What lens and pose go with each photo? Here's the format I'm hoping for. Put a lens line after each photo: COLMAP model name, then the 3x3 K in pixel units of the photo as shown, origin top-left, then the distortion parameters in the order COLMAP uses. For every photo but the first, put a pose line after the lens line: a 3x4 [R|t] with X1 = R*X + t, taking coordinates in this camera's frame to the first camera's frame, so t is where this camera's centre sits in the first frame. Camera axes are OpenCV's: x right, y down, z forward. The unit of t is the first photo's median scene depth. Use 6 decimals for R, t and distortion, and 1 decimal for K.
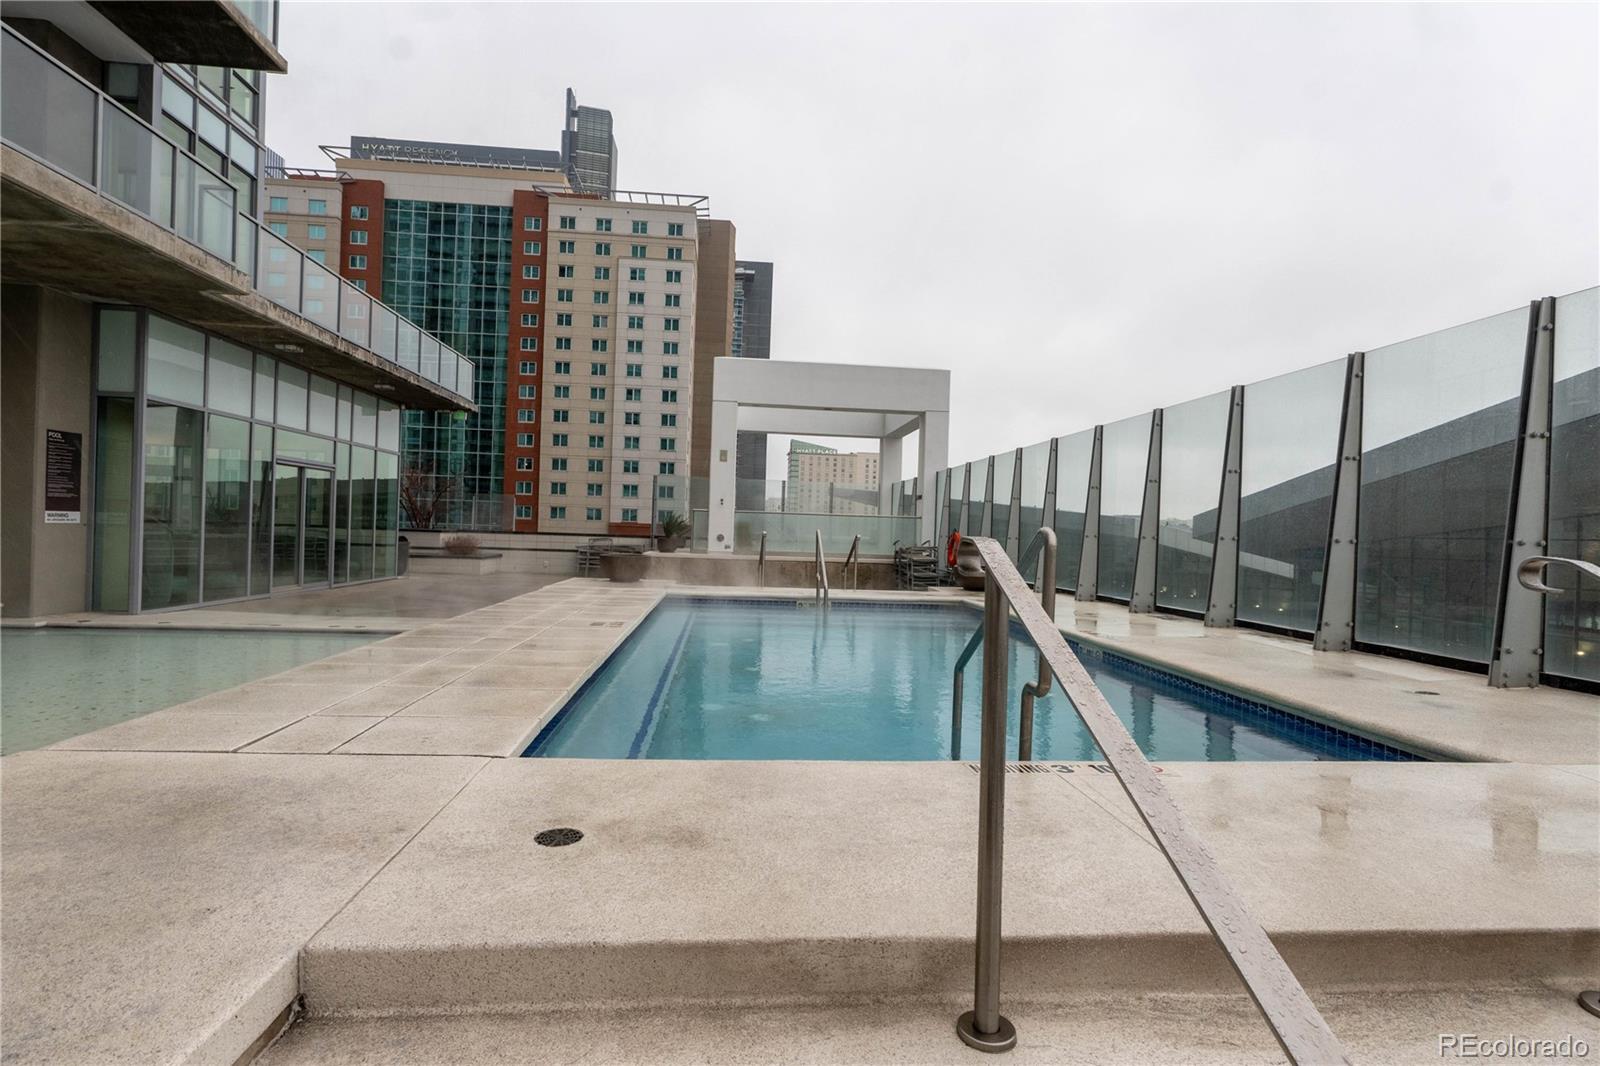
lens RADIAL K [[812.2, 0, 798.8], [0, 812.2, 539.0], [0, 0, 1]] dist [-0.006768, 0.003870]
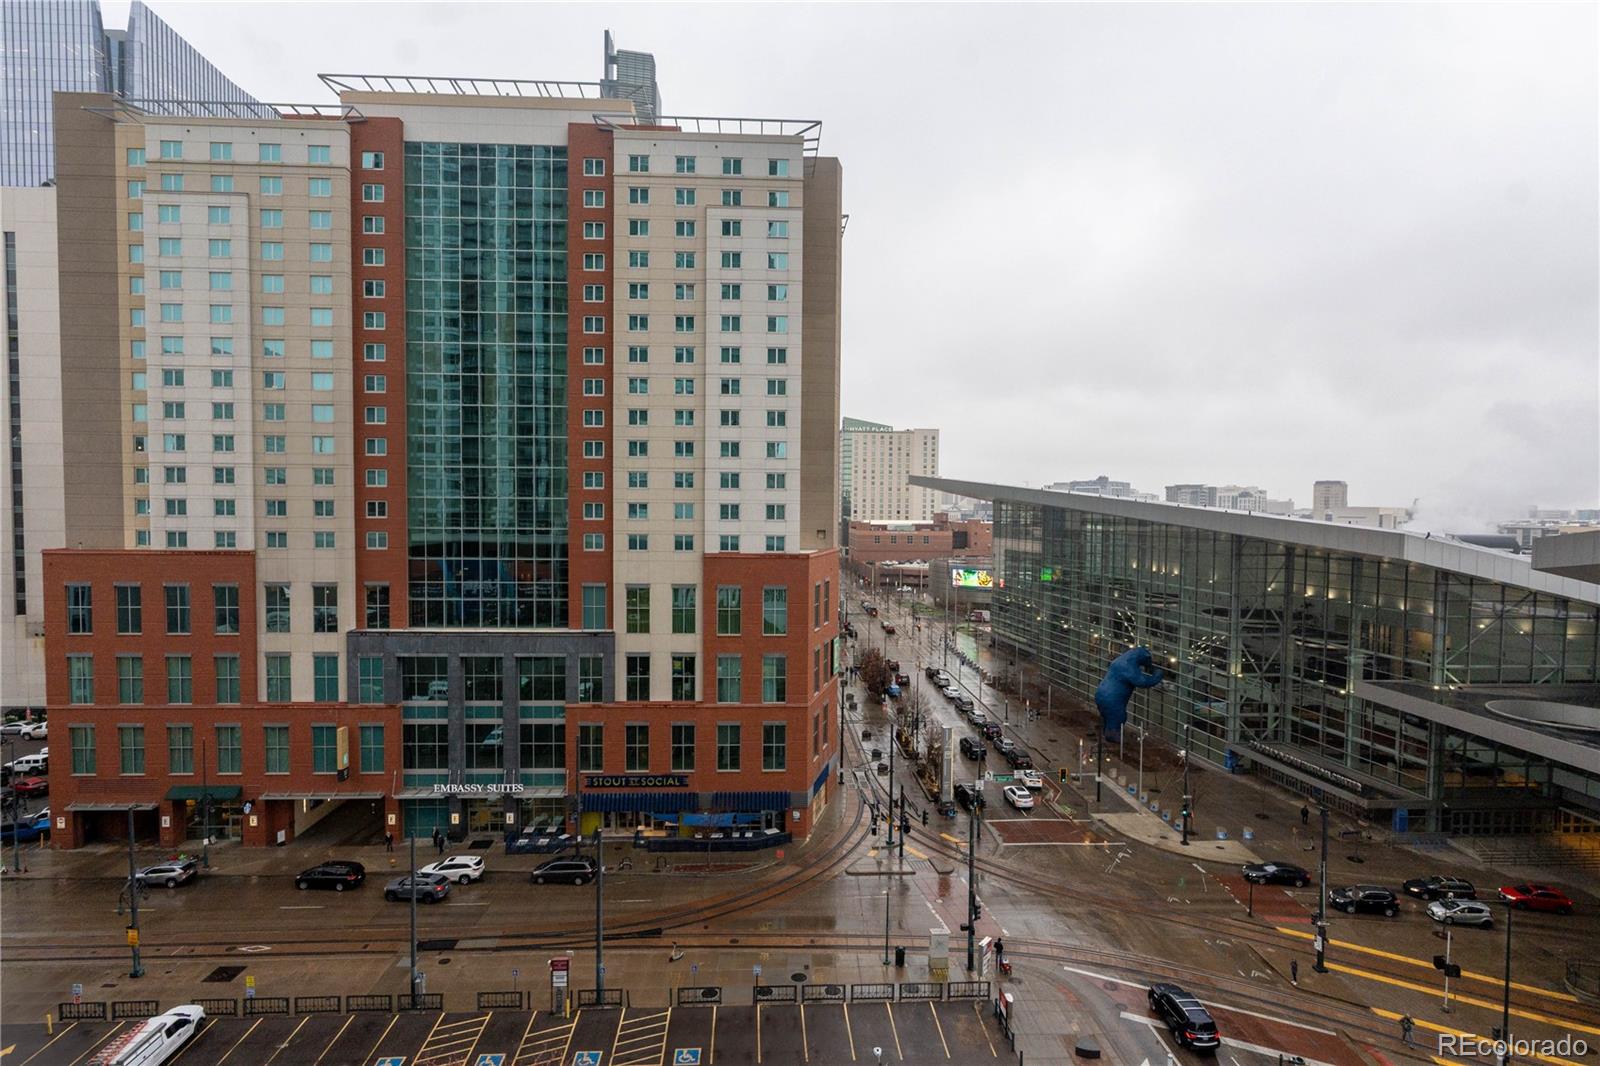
lens RADIAL K [[812.2, 0, 791.4], [0, 812.2, 537.6], [0, 0, 1]] dist [-0.006768, 0.003870]
pose [[0.998808, -0.020318, -0.044378, -0.114599], [0.021766, 0.999238, 0.032387, -0.058455], [0.043687, -0.033314, 0.998490, 0.230191]]
